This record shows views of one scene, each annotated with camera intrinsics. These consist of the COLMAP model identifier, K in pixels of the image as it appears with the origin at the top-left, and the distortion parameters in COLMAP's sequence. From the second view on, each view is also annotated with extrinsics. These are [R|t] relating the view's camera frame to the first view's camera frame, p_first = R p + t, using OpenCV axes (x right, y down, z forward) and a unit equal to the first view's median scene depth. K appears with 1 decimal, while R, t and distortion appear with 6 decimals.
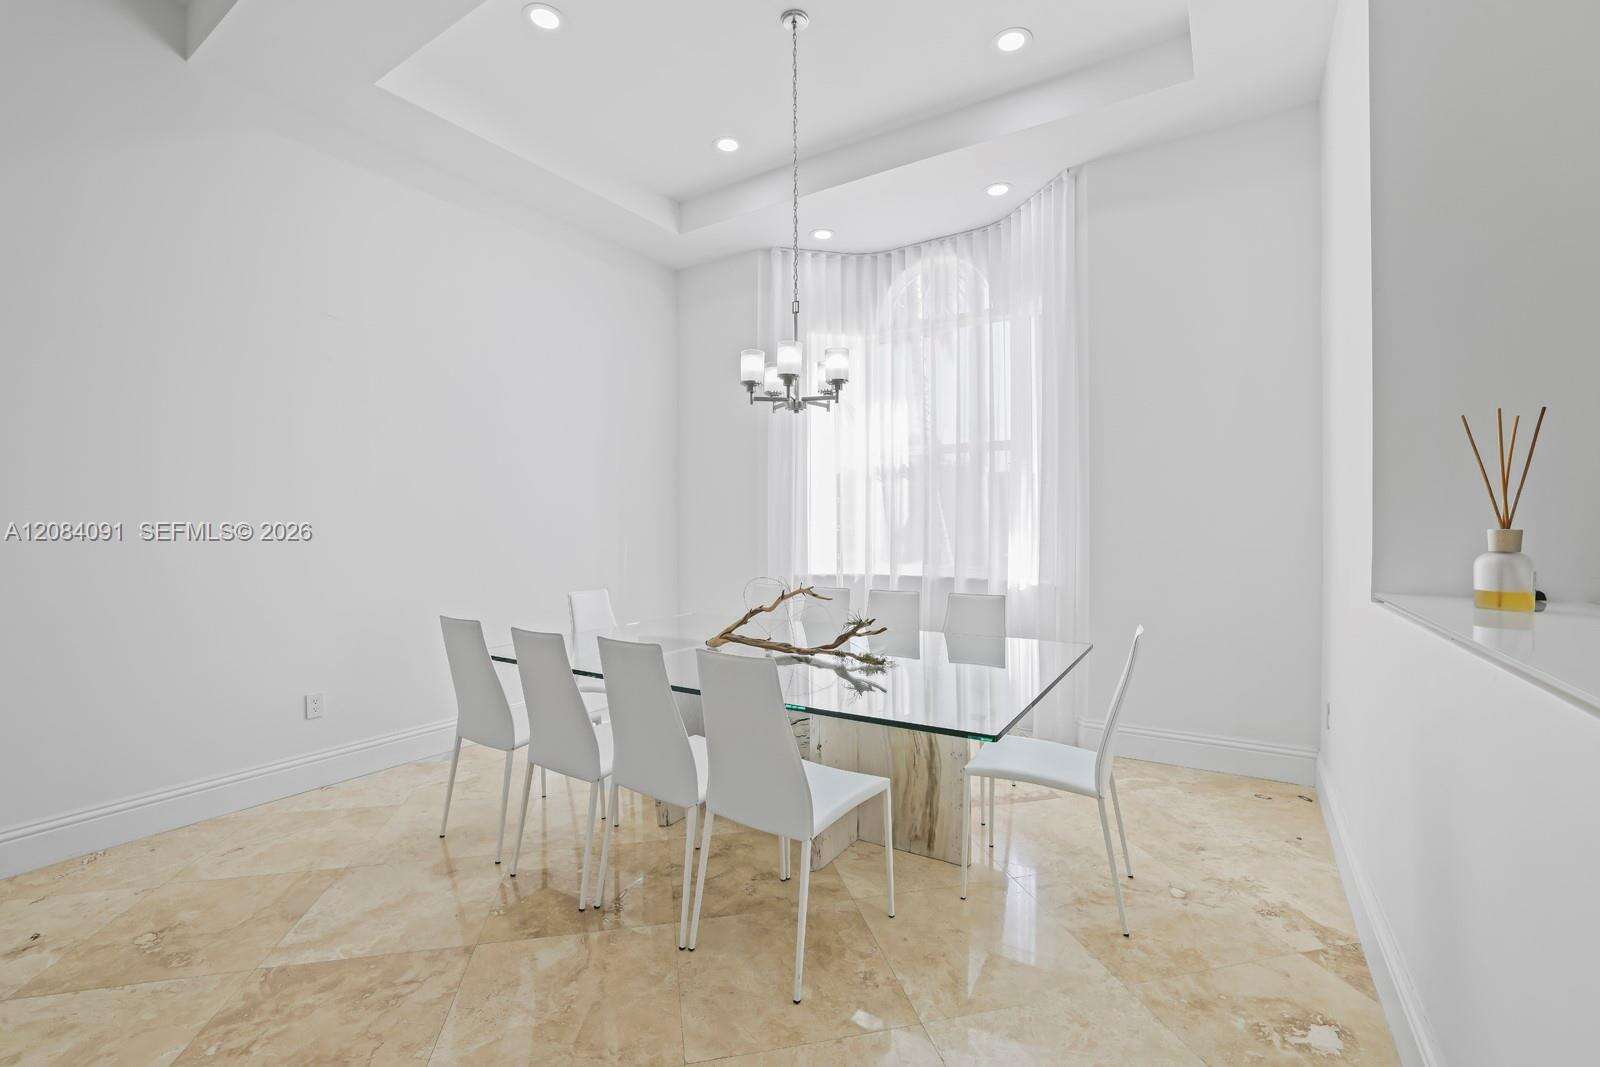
lens RADIAL K [[691.4, 0, 796.2], [0, 691.4, 537.4], [0, 0, 1]] dist [-0.050110, 0.017301]
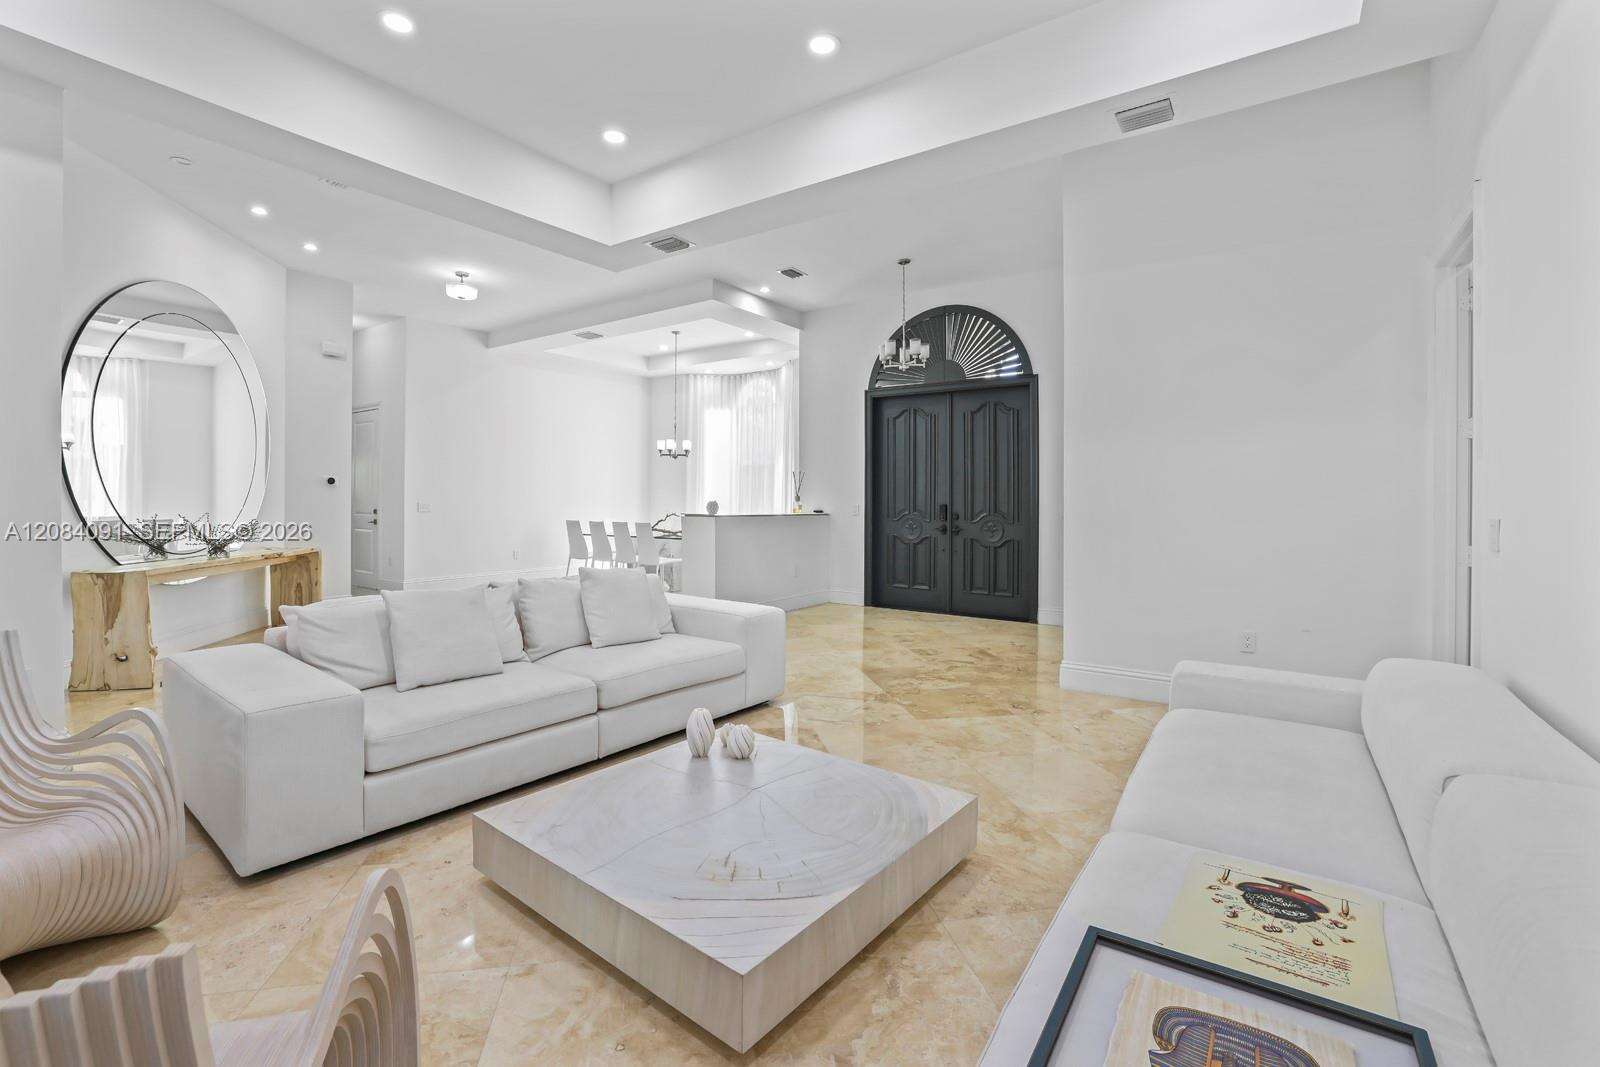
lens RADIAL K [[690.0, 0, 801.5], [0, 690.0, 508.2], [0, 0, 1]] dist [-0.042213, 0.000256]
pose [[0.999722, 0.007685, -0.022298, 0.593860], [-0.007637, 0.999968, 0.002235, 0.031247], [0.022314, -0.002064, 0.999749, -1.960031]]
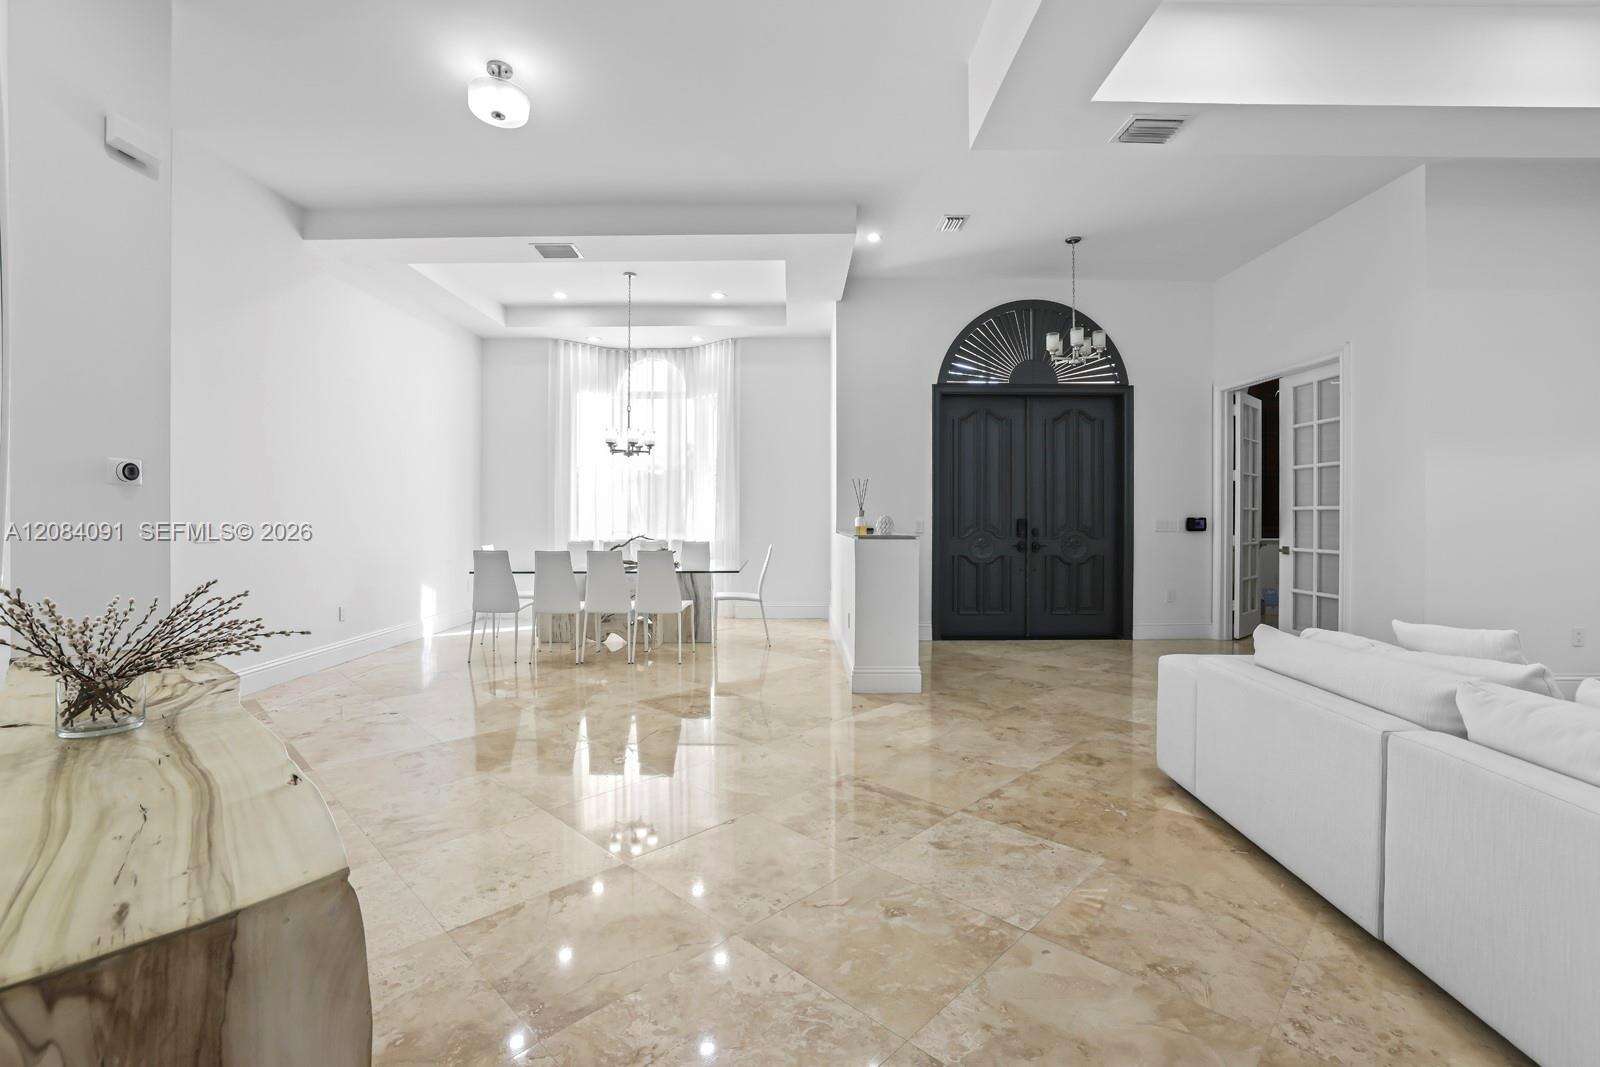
lens RADIAL K [[691.4, 0, 796.2], [0, 691.4, 537.4], [0, 0, 1]] dist [-0.050110, 0.017301]
pose [[0.839746, -0.013975, 0.542799, -0.682791], [0.003411, 0.999785, 0.020464, 0.030280], [-0.542968, -0.015333, 0.839613, -1.038292]]
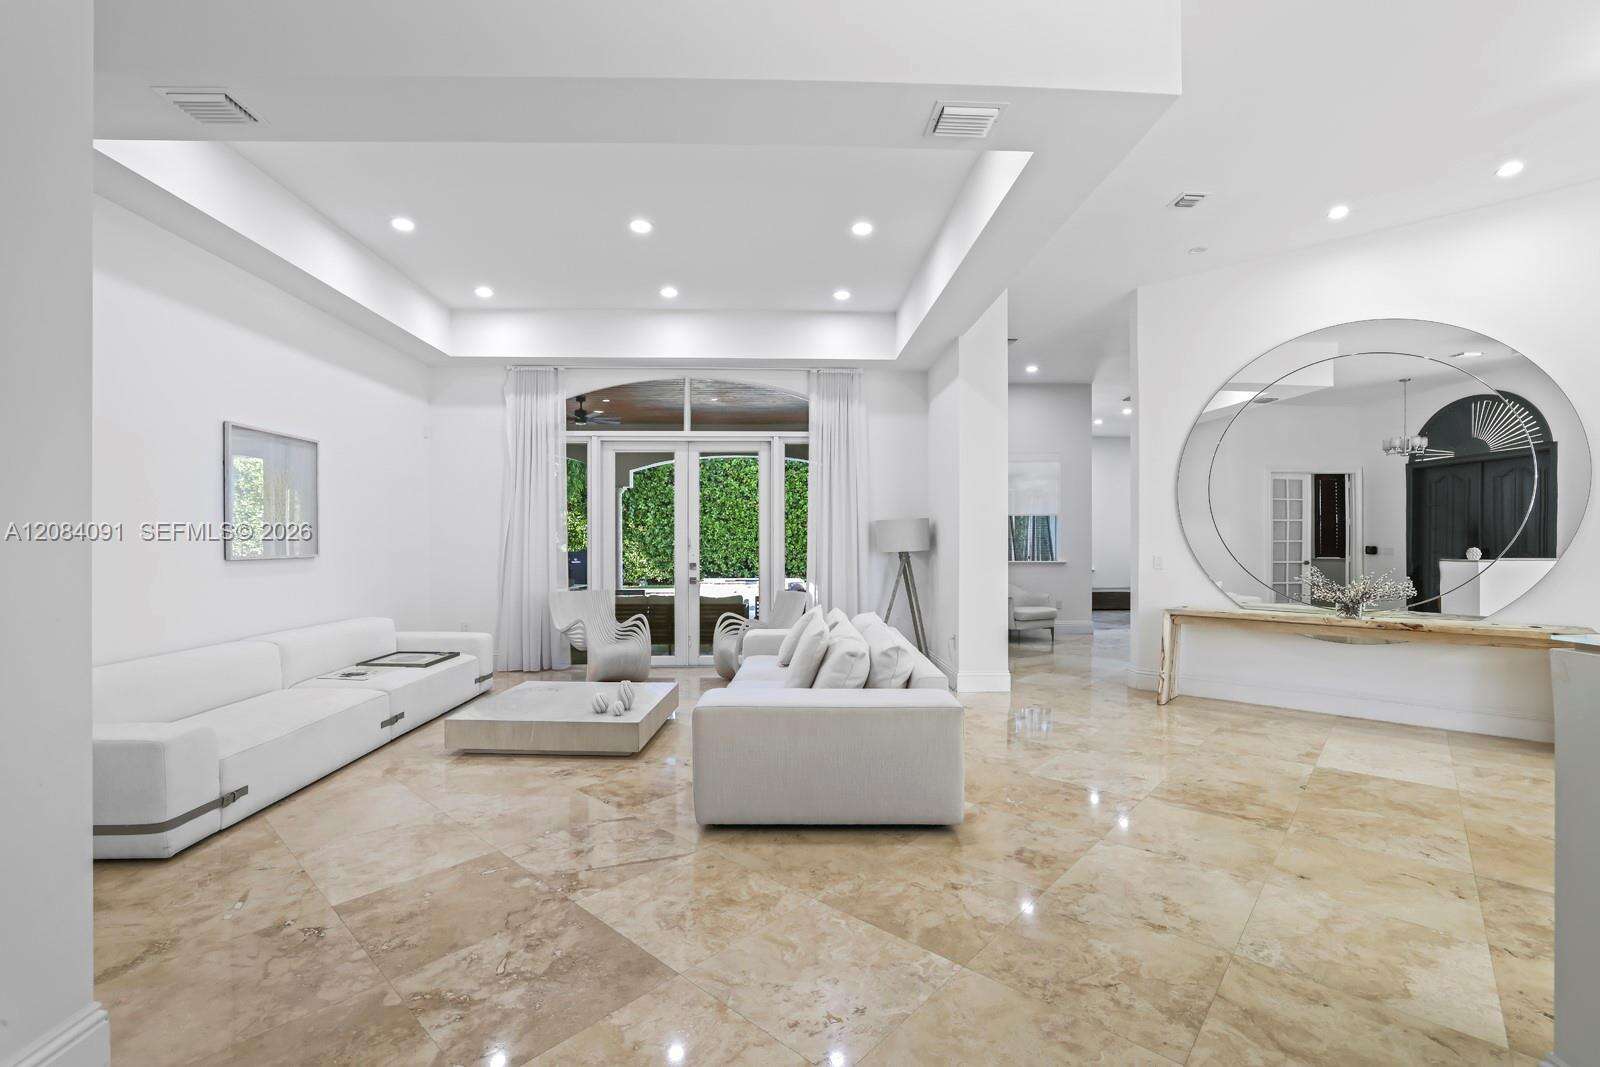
lens RADIAL K [[691.4, 0, 796.2], [0, 691.4, 537.4], [0, 0, 1]] dist [-0.050110, 0.017301]
pose [[-0.816234, -0.002434, -0.577717, 0.949945], [-0.003387, 0.999994, 0.000571, -0.003882], [0.577712, 0.002422, -0.816237, 0.085934]]
